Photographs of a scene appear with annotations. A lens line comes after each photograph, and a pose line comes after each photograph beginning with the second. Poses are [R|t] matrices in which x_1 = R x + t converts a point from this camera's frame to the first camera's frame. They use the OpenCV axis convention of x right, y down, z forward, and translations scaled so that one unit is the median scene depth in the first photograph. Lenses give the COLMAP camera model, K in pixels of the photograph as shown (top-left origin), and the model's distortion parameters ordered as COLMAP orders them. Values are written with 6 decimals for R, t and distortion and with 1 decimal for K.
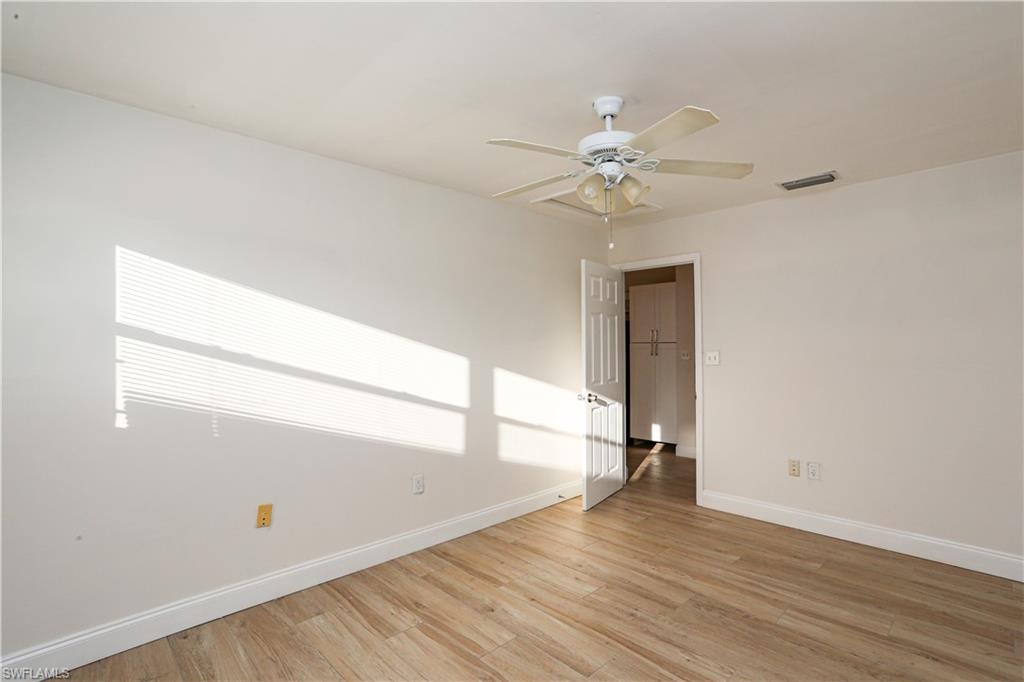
lens RADIAL K [[495.5, 0, 515.4], [0, 495.5, 332.6], [0, 0, 1]] dist [-0.075002, 0.033582]
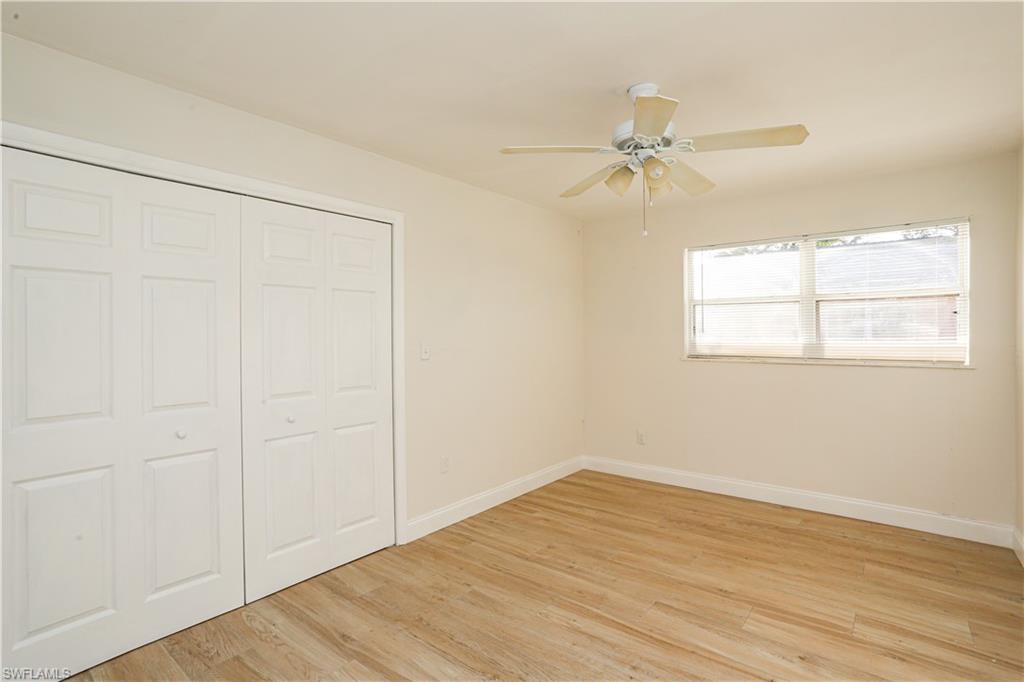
lens RADIAL K [[487.0, 0, 512.0], [0, 487.0, 341.0], [0, 0, 1]] dist [-0.024099, 0.011170]
pose [[-0.993114, 0.014769, -0.116219, 0.506737], [0.015711, 0.999851, -0.007189, 0.037101], [0.116096, -0.008965, -0.993198, 1.701609]]
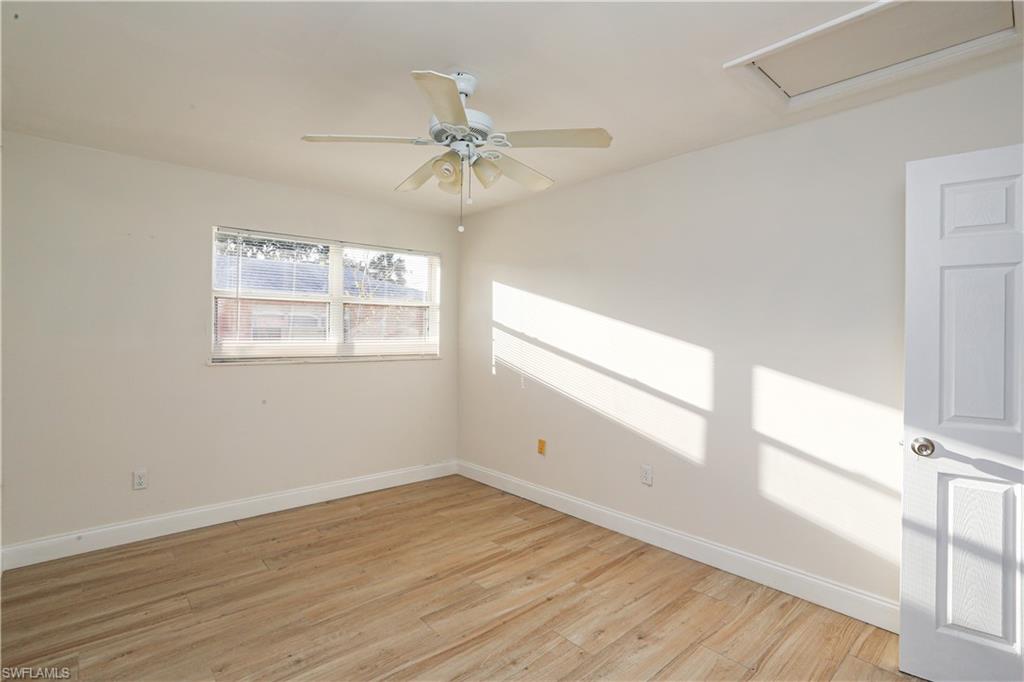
lens RADIAL K [[495.5, 0, 515.4], [0, 495.5, 332.6], [0, 0, 1]] dist [-0.075002, 0.033582]
pose [[-0.053002, 0.002711, -0.998591, 1.006655], [0.016998, 0.999854, 0.001812, 0.022393], [0.998450, -0.016878, -0.053040, 1.007284]]
